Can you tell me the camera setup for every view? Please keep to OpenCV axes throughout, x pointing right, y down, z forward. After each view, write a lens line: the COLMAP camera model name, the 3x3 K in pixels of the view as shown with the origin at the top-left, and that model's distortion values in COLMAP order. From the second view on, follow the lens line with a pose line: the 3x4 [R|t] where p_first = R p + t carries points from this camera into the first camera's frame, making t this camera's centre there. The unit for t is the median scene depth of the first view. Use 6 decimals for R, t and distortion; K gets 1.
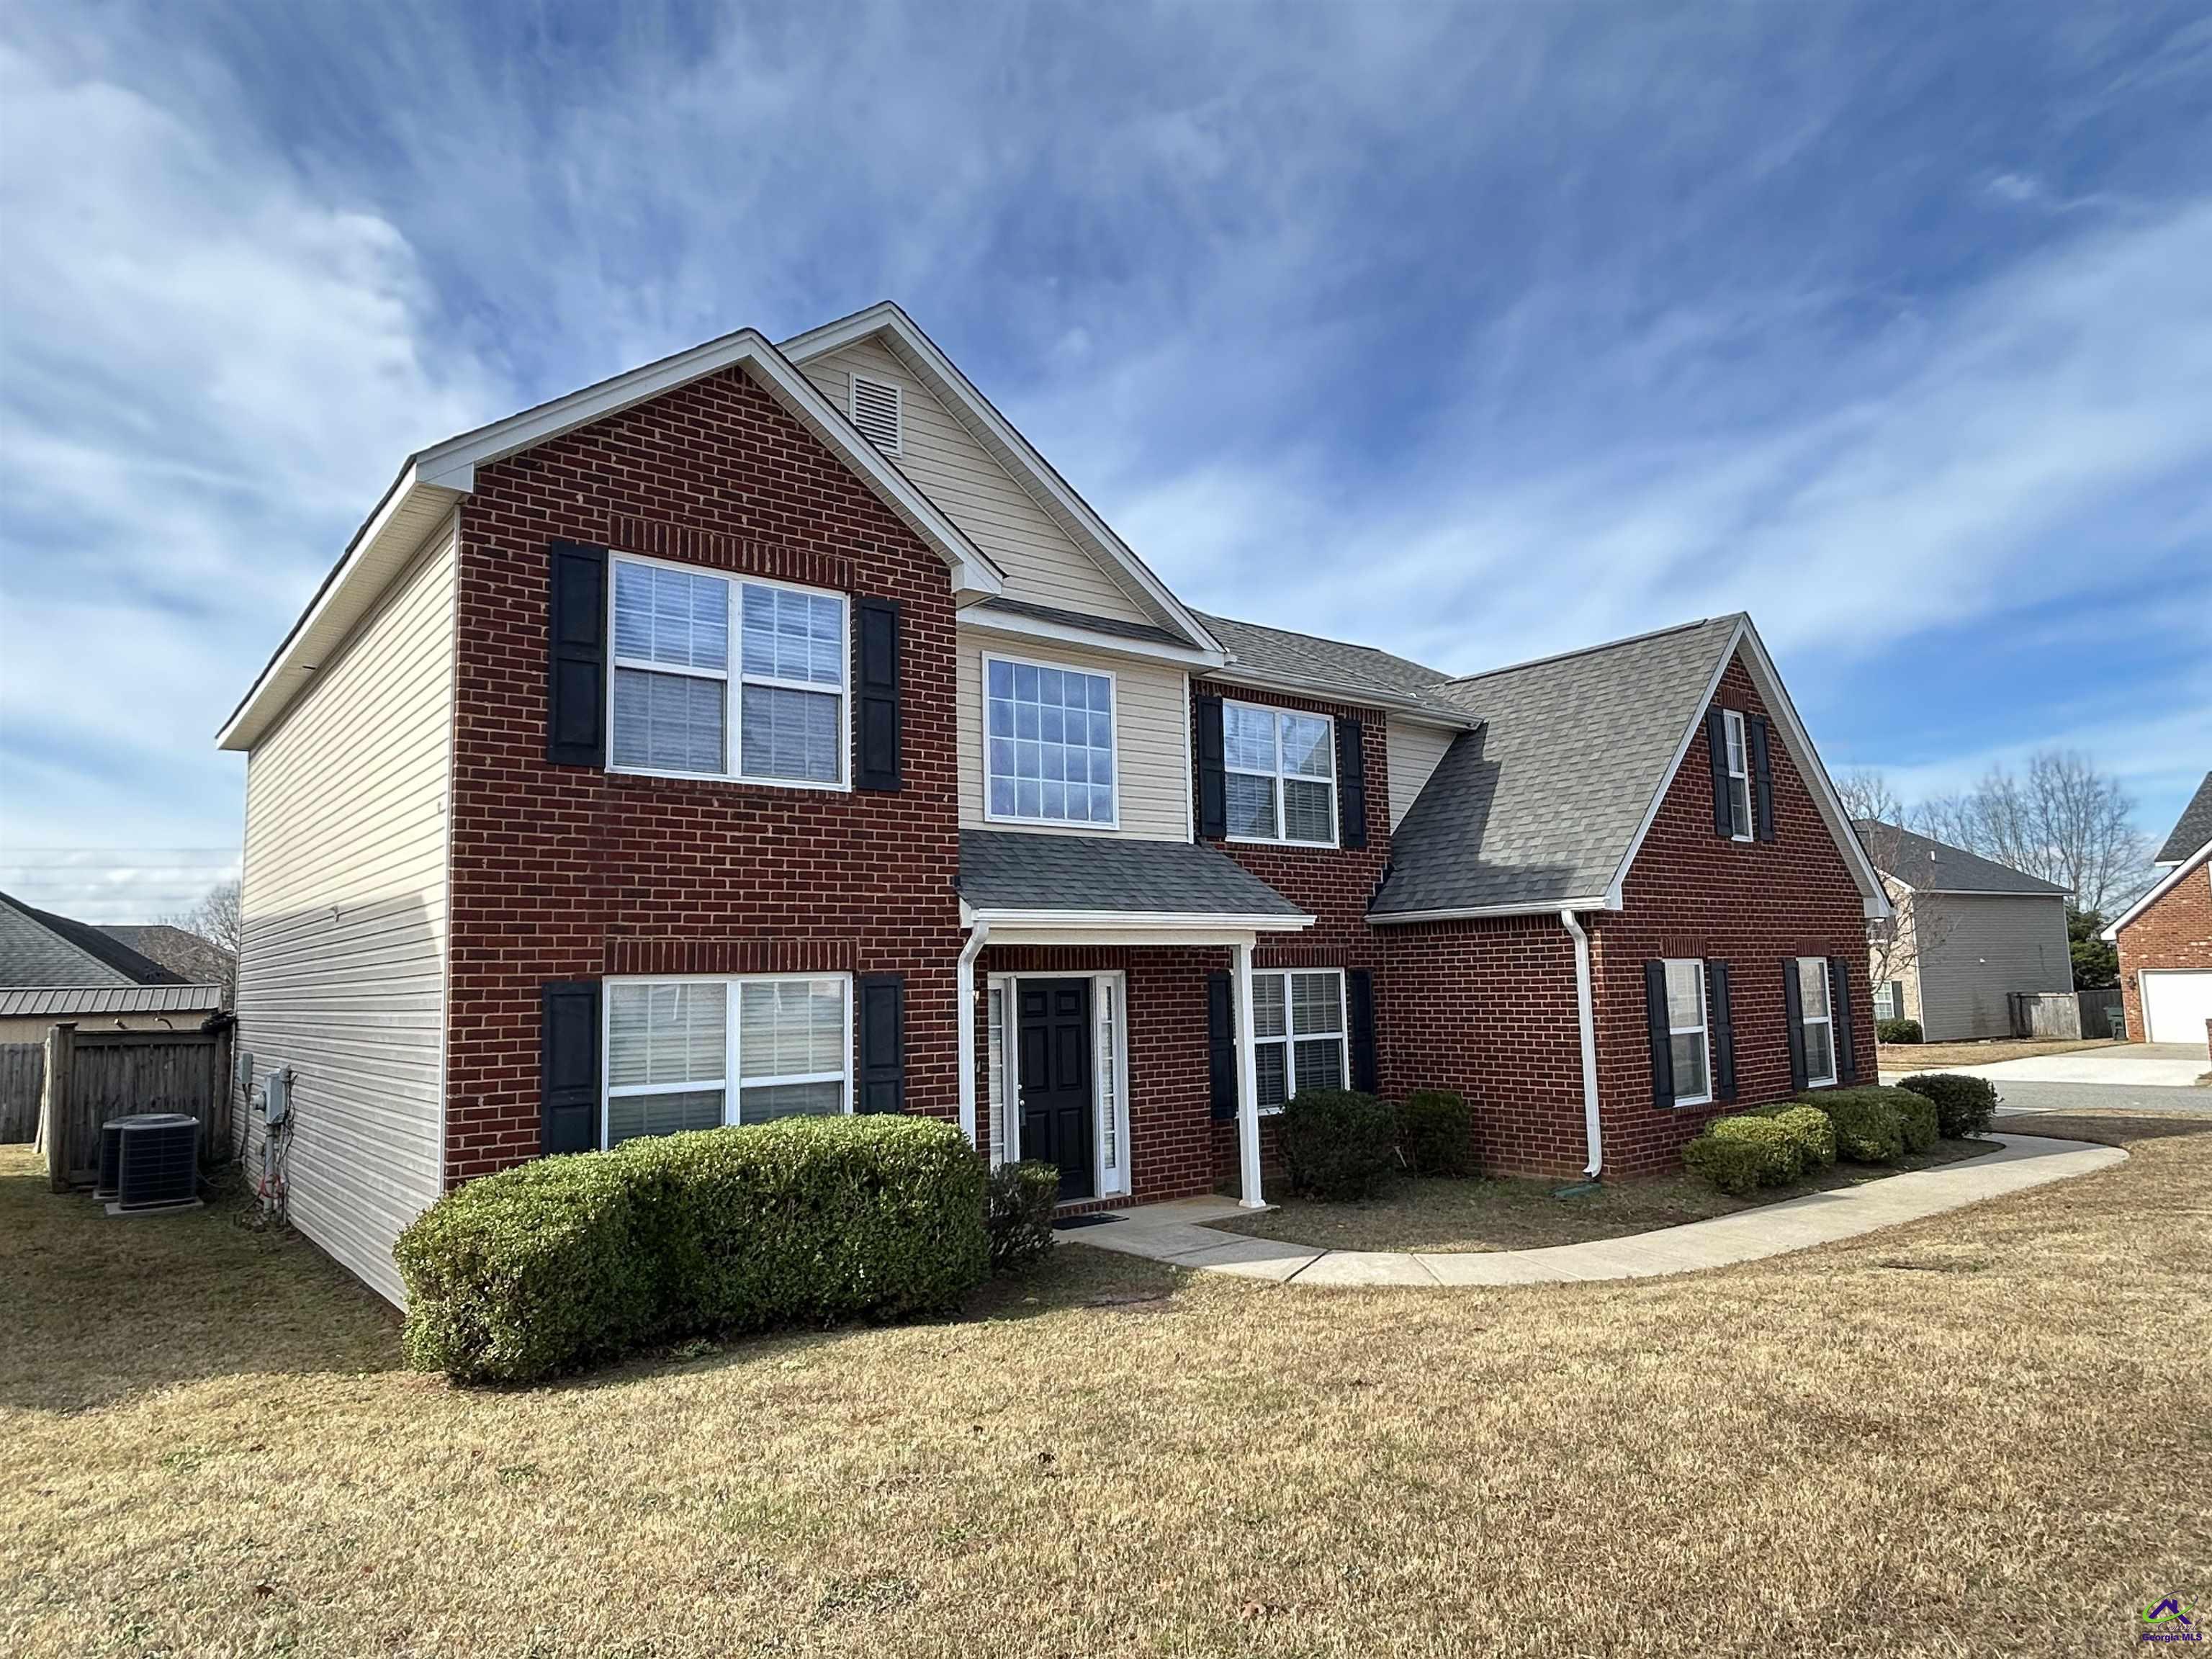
lens RADIAL K [[1347.1, 0, 1106.0], [0, 1347.1, 829.5], [0, 0, 1]] dist [0.007162, 0.000441]
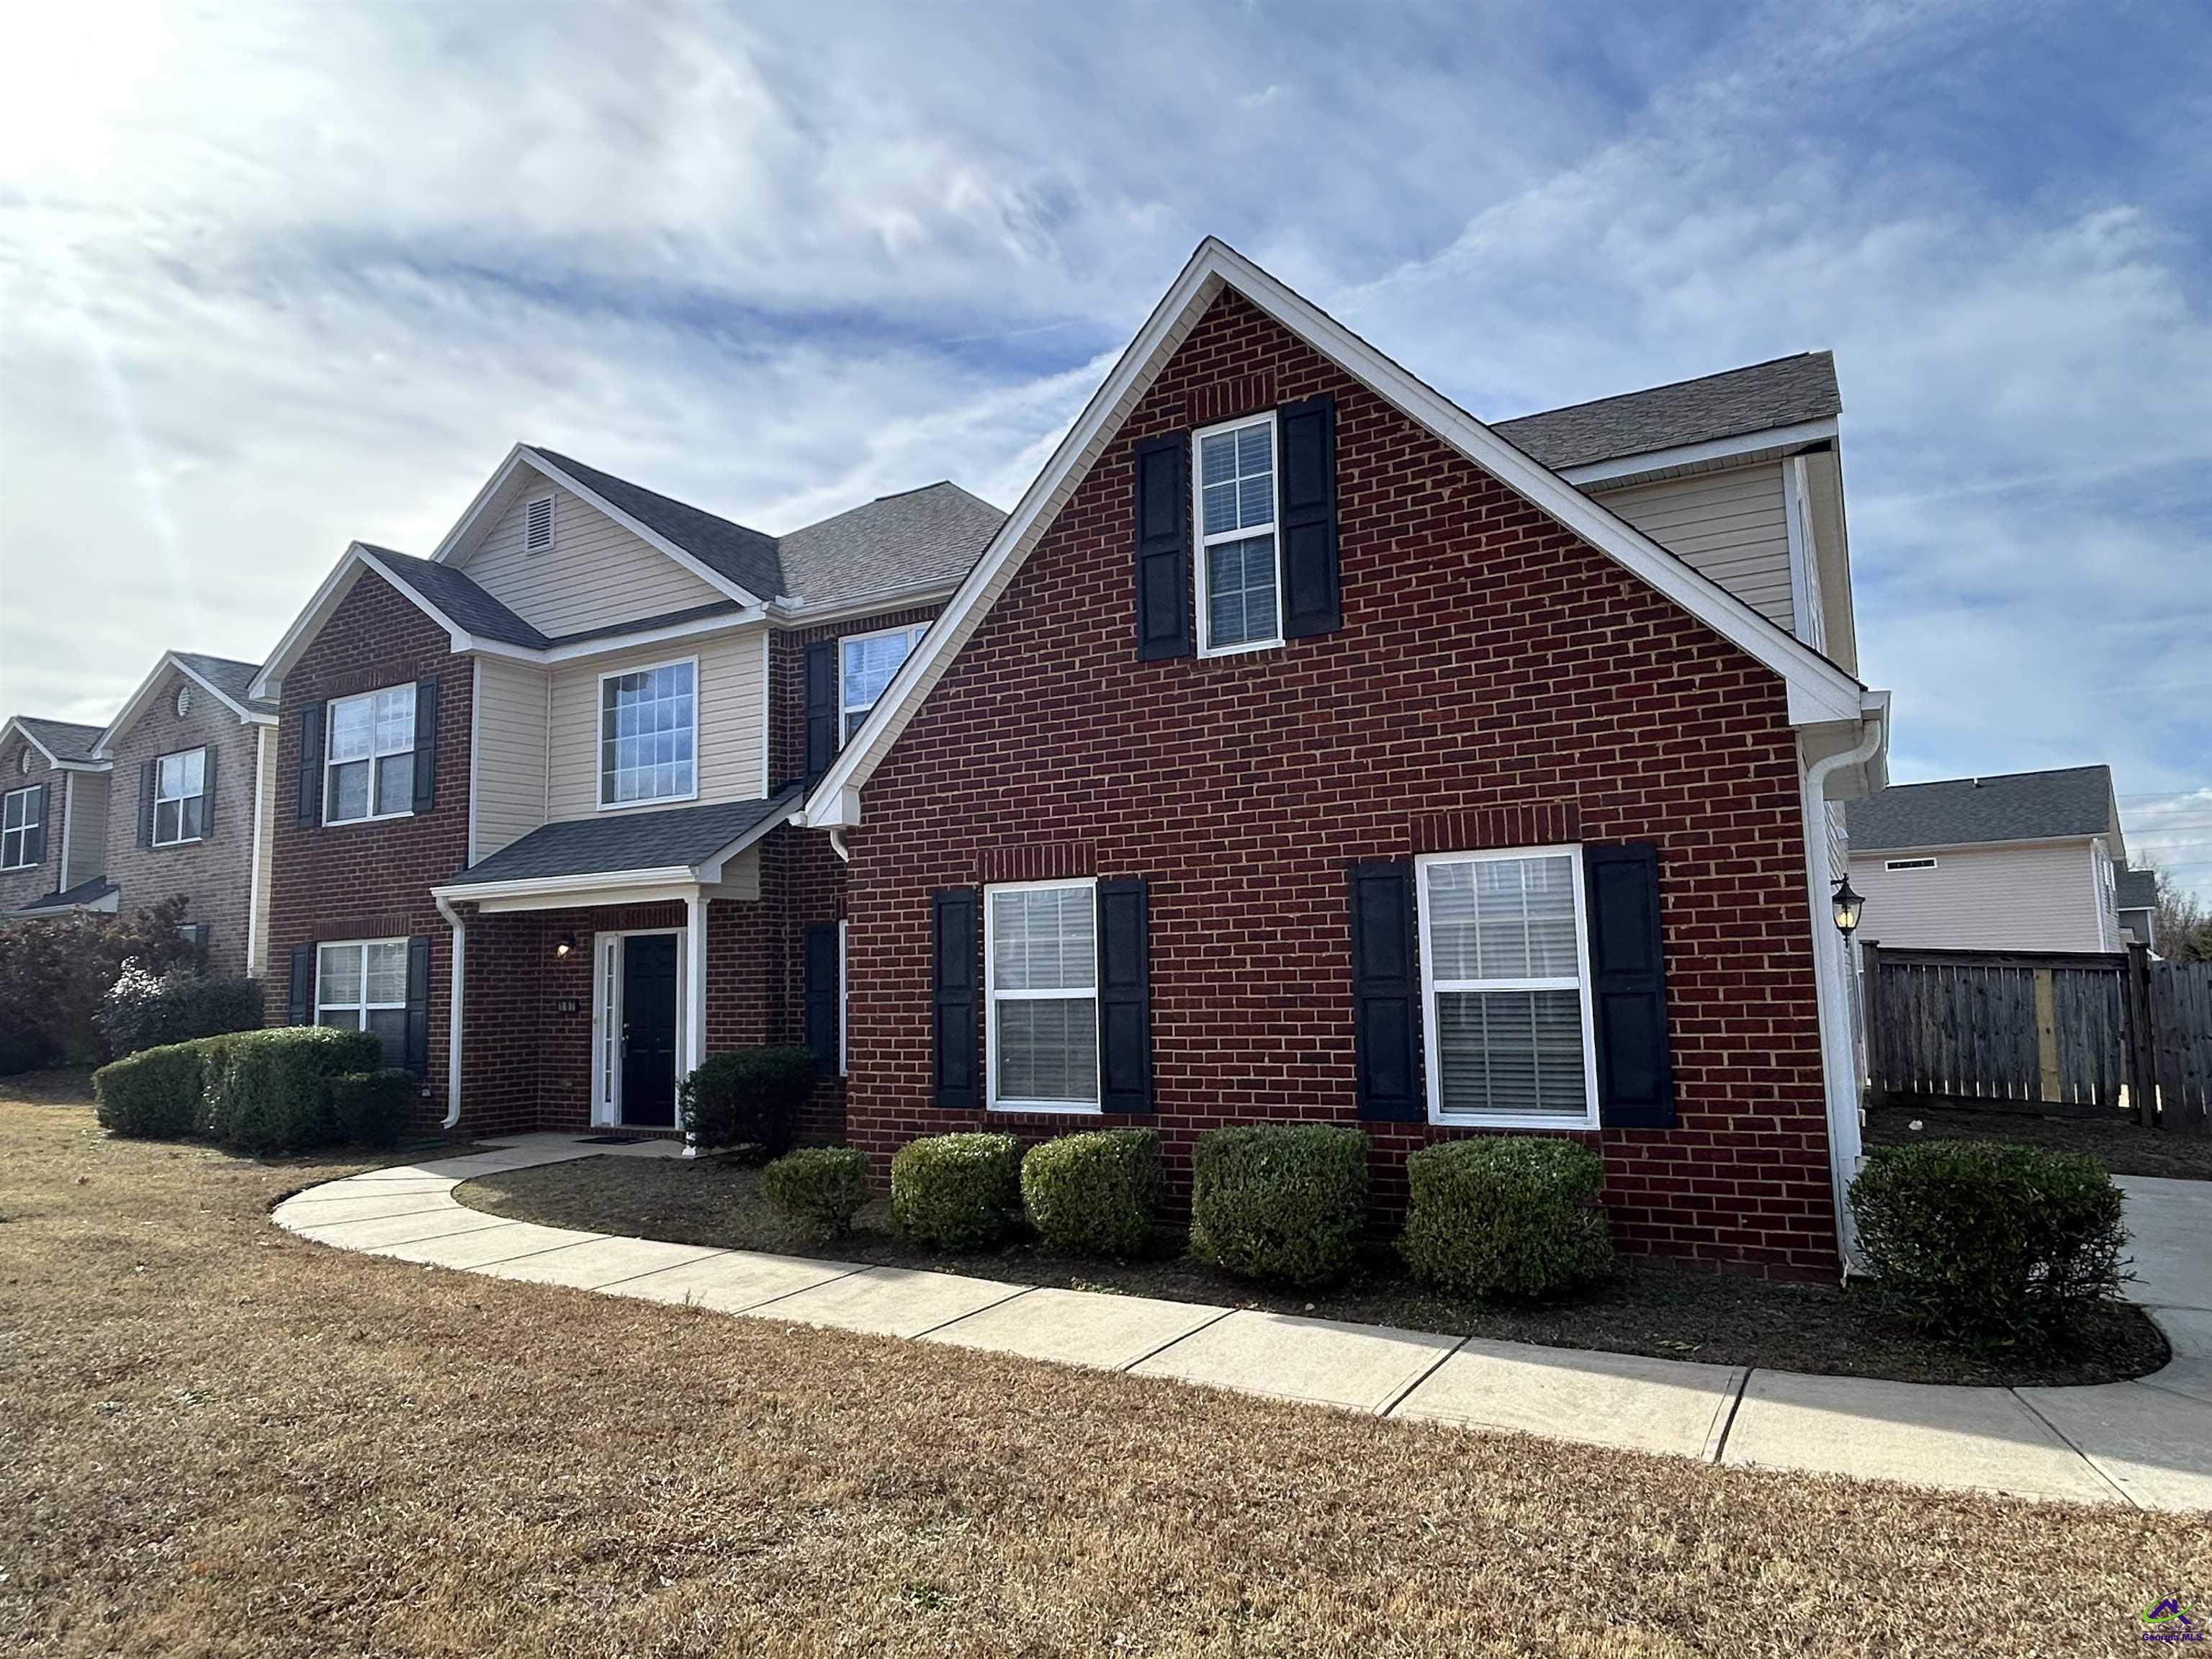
lens RADIAL K [[1341.7, 0, 1105.2], [0, 1341.7, 836.4], [0, 0, 1]] dist [0.000177, -0.000418]
pose [[0.372080, -0.088023, -0.924017, 1.494000], [0.120602, 0.991639, -0.045902, 0.158673], [0.920332, -0.094359, 0.379585, 1.166387]]
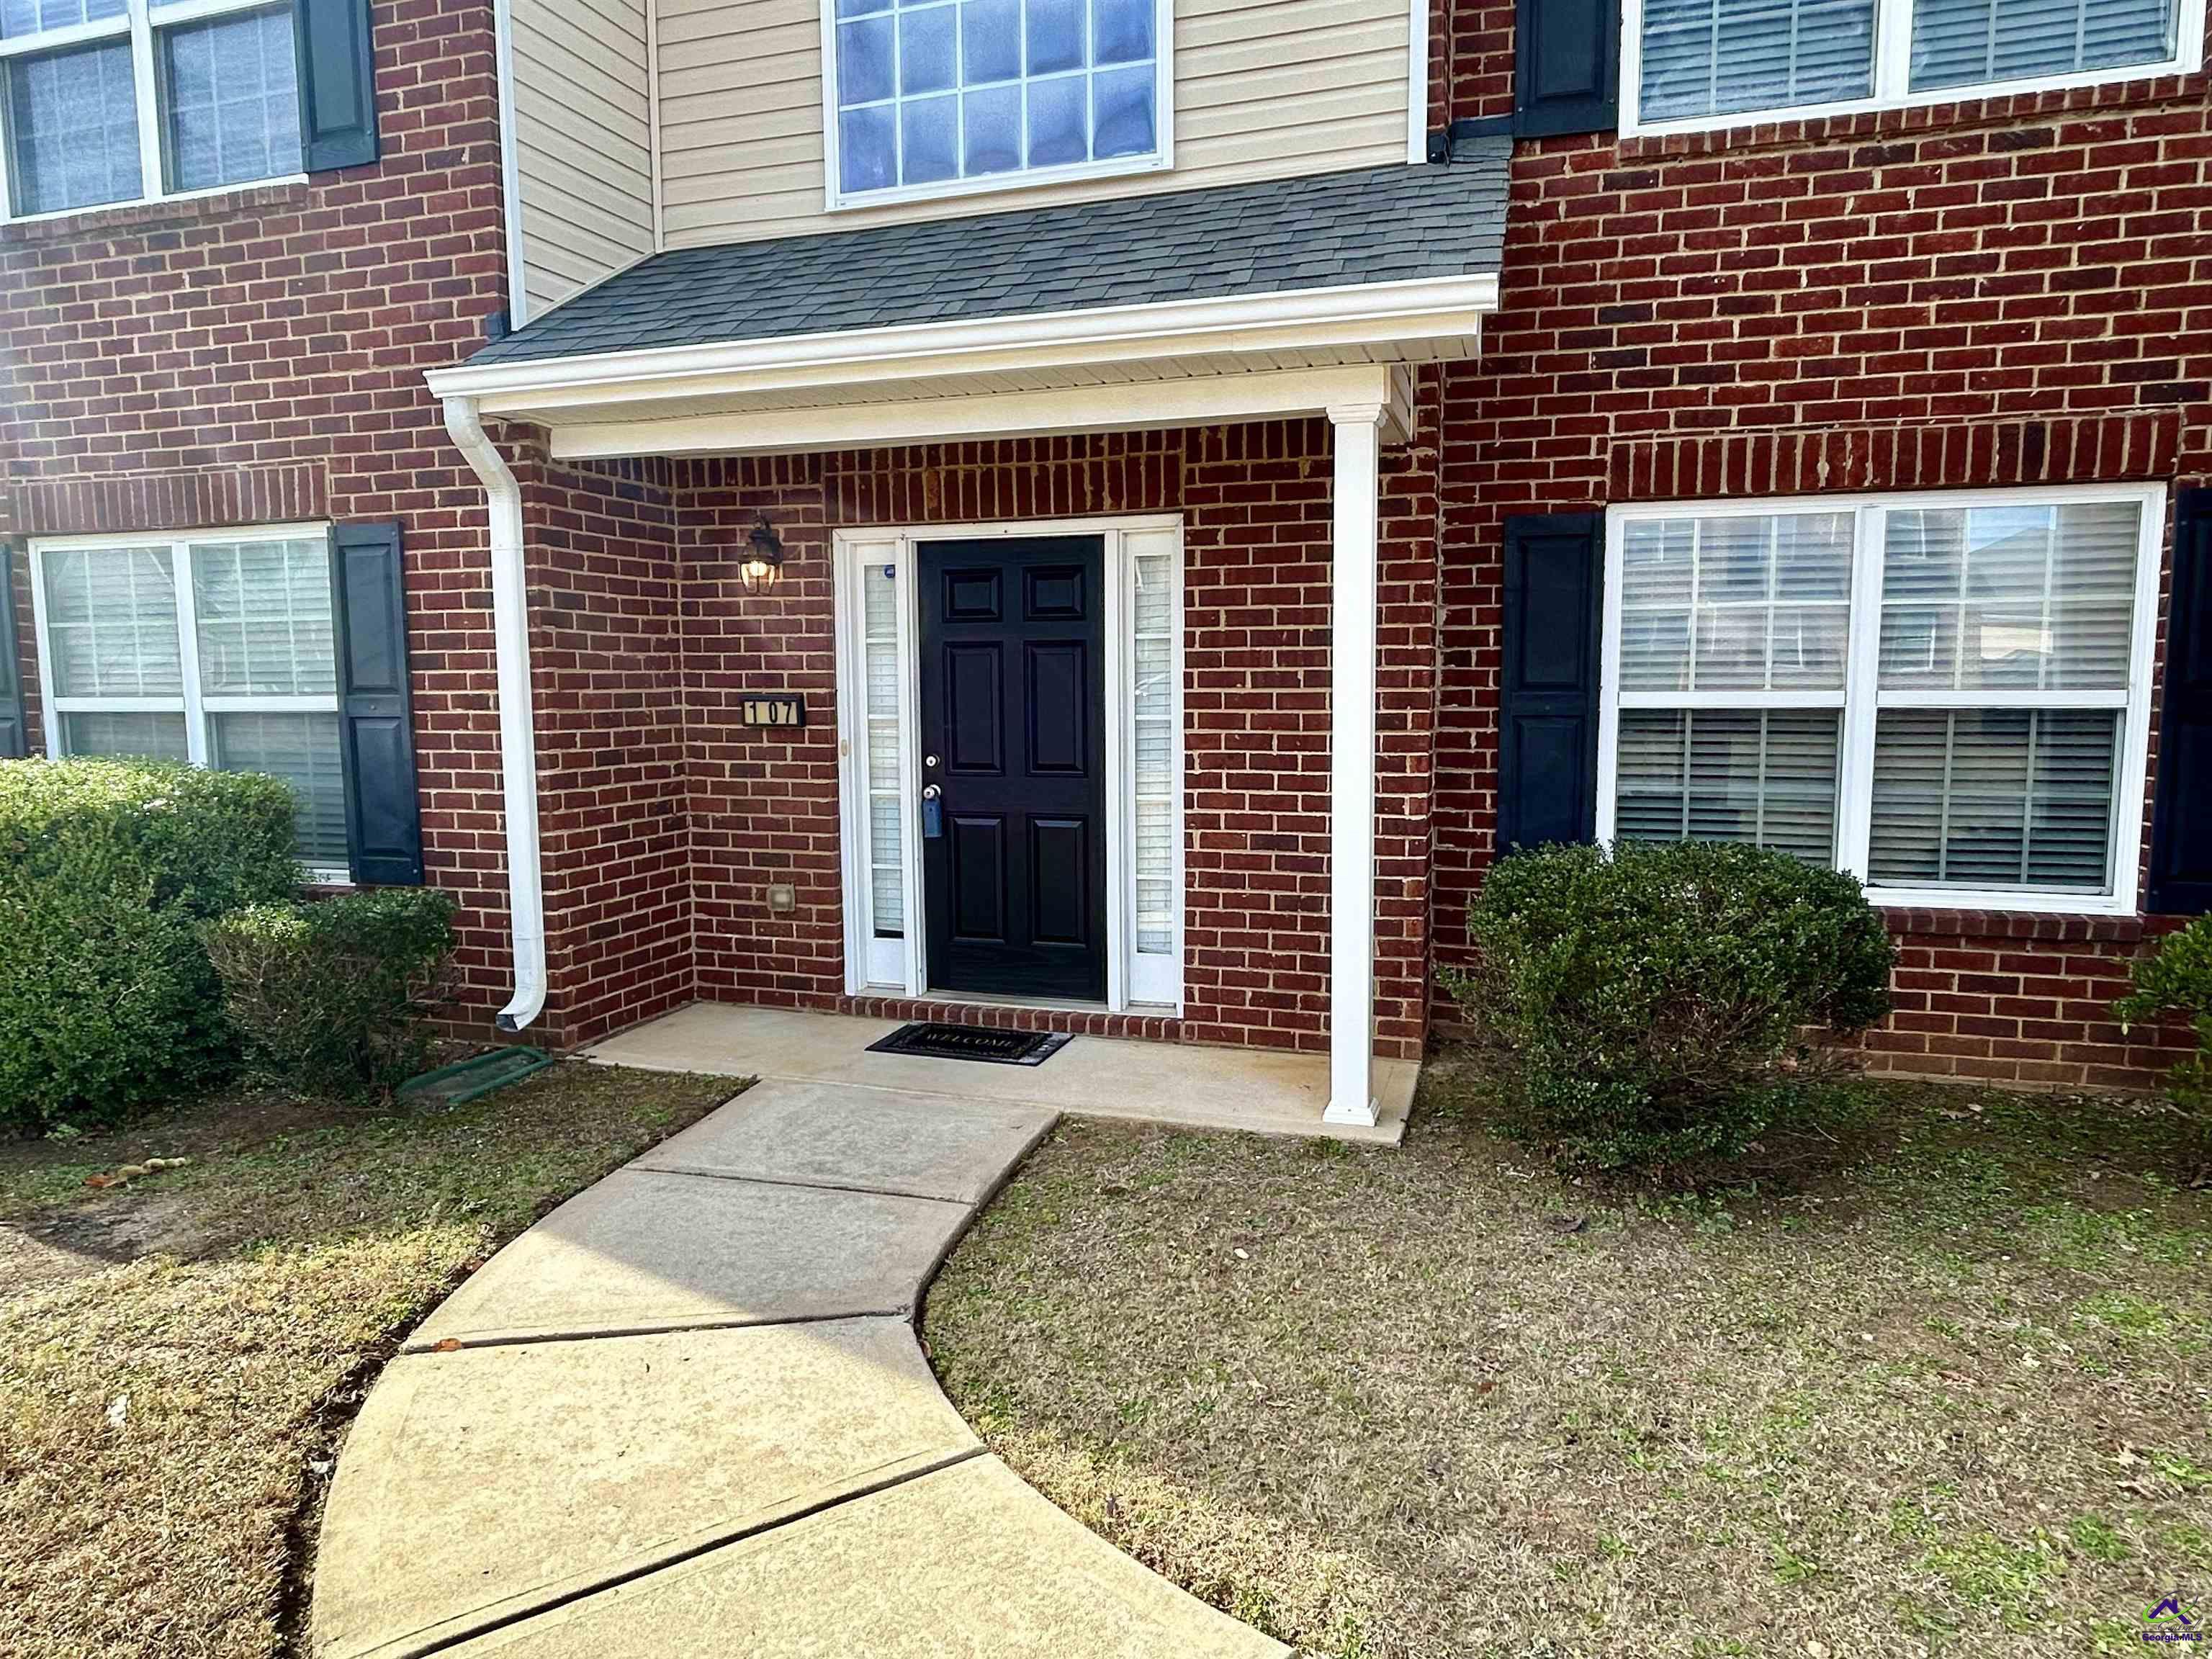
lens RADIAL K [[1341.7, 0, 1105.2], [0, 1341.7, 836.4], [0, 0, 1]] dist [0.000177, -0.000418]
pose [[0.549415, 0.111314, -0.828102, 0.472513], [0.087101, 0.978056, 0.189259, 0.158303], [0.830997, -0.176111, 0.527663, 0.959907]]
